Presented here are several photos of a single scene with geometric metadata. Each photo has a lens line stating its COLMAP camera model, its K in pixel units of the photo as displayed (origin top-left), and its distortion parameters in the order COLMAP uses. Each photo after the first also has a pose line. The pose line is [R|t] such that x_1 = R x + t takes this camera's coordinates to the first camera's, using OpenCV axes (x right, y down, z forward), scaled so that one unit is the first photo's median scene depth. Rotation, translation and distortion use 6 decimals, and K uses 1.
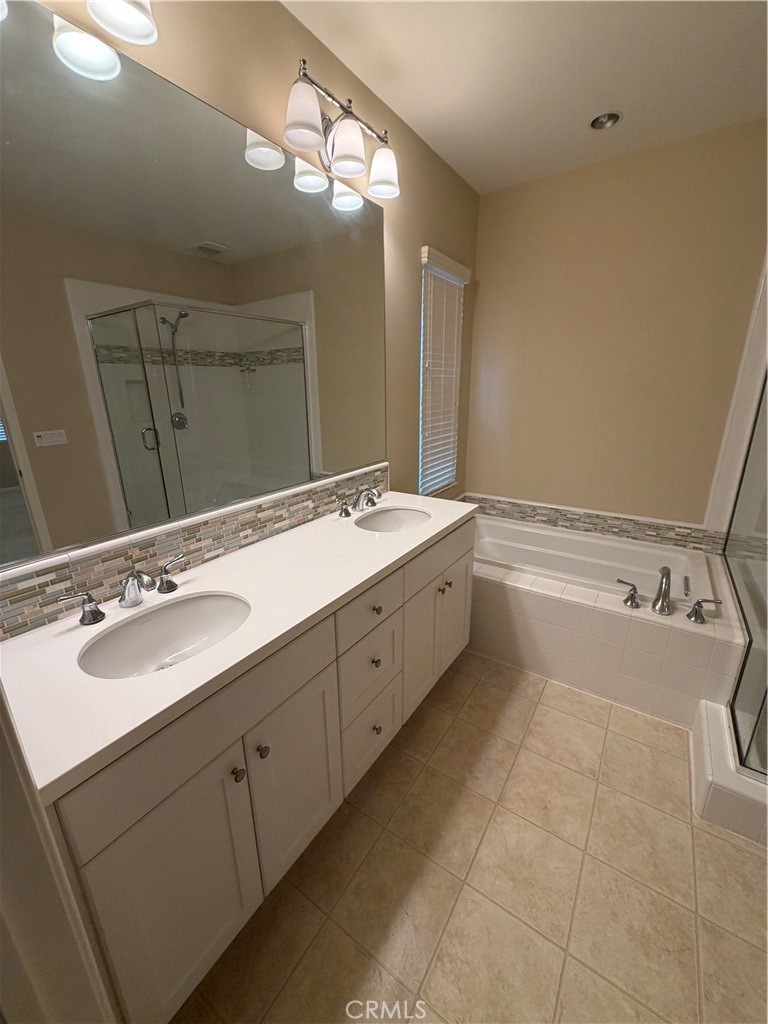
lens RADIAL K [[410.6, 0, 384.0], [0, 410.6, 512.0], [0, 0, 1]] dist [0.002627, 0.000325]
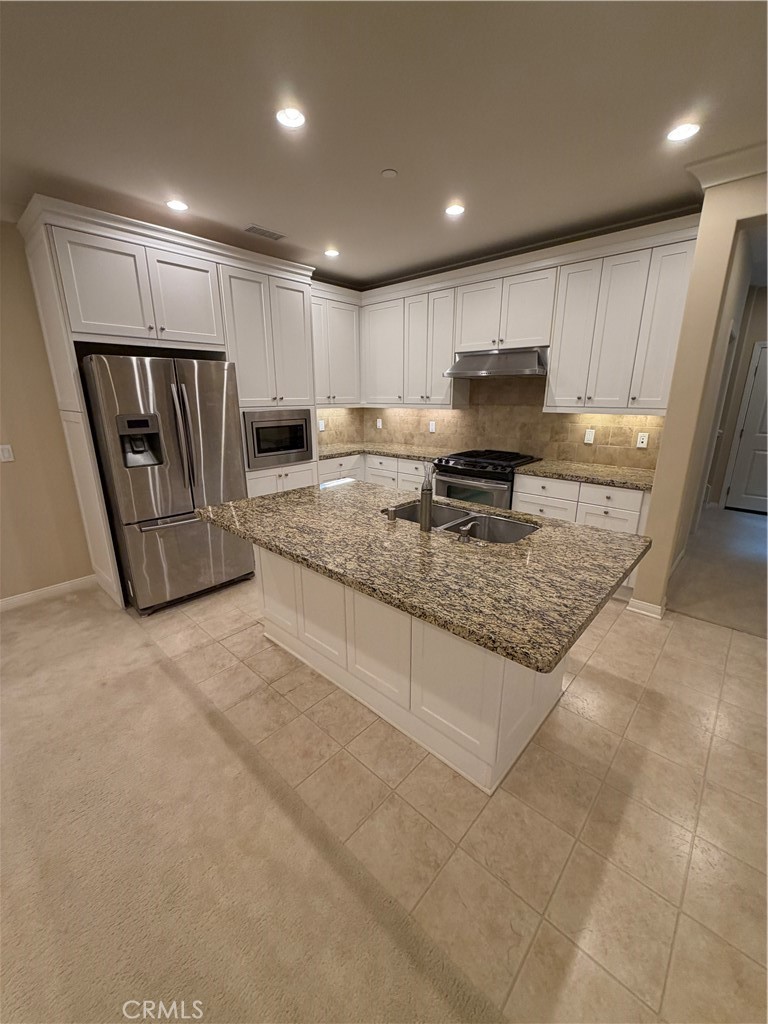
lens RADIAL K [[410.6, 0, 384.0], [0, 410.6, 512.0], [0, 0, 1]] dist [0.002627, 0.000325]
pose [[-0.986021, 0.008565, 0.166401, 1.008592], [0.095024, 0.849256, 0.519359, -0.470911], [-0.136869, 0.527911, -0.838198, 1.440566]]
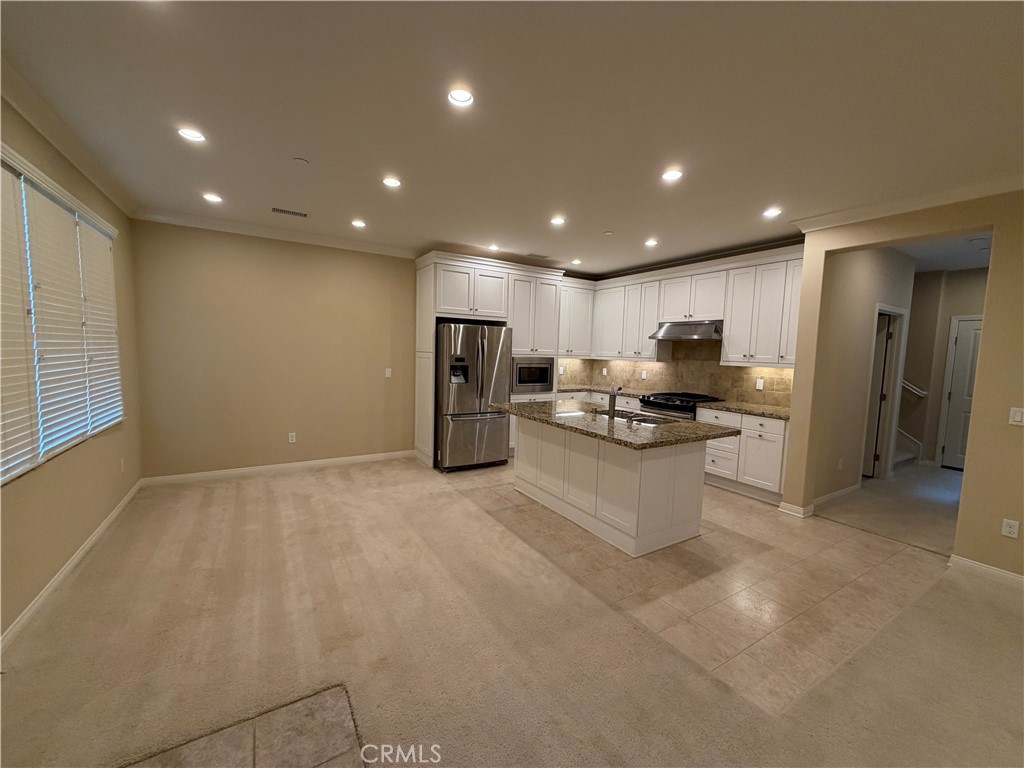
lens RADIAL K [[410.6, 0, 512.0], [0, 410.6, 384.0], [0, 0, 1]] dist [0.002627, 0.000325]
pose [[-0.908152, -0.009515, 0.418533, 0.601667], [0.131664, 0.942520, 0.307118, -0.747851], [-0.397398, 0.334016, -0.854698, 2.631262]]
